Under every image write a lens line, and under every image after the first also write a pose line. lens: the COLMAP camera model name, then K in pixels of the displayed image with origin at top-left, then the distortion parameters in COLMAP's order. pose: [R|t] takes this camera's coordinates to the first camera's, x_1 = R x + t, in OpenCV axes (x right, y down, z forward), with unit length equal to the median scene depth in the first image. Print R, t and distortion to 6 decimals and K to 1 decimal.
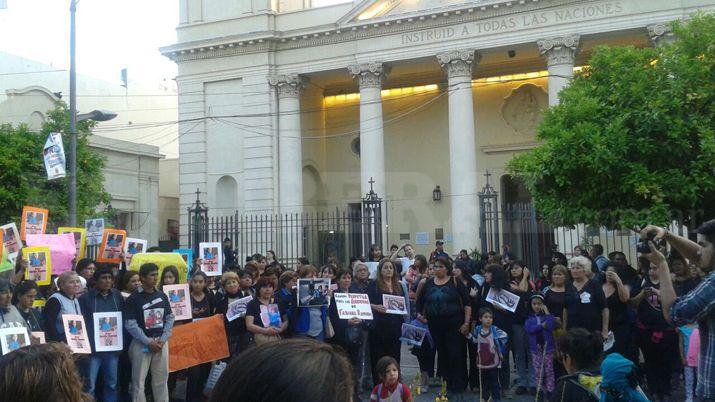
lens RADIAL K [[658.5, 0, 336.3], [0, 658.5, 168.9], [0, 0, 1]] dist [0.049512, -0.152769]
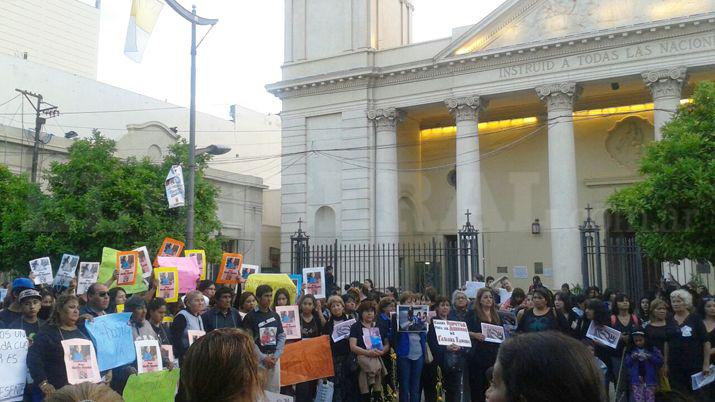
lens RADIAL K [[643.4, 0, 344.4], [0, 643.4, 179.7], [0, 0, 1]] dist [0.173313, -0.371901]
pose [[0.990946, 0.005850, -0.134130, -0.003208], [-0.010081, 0.999472, -0.030891, -0.000234], [0.133879, 0.031963, 0.990482, -0.025496]]
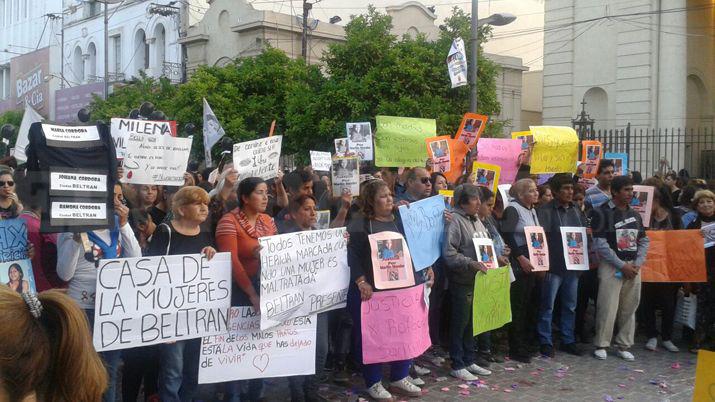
lens RADIAL K [[637.4, 0, 377.0], [0, 637.4, 196.6], [0, 0, 1]] dist [0.167552, -0.354503]
pose [[0.900223, 0.065131, -0.430530, -0.090558], [0.009500, 0.985577, 0.168963, 0.011183], [0.435325, -0.156194, 0.886620, 0.051694]]
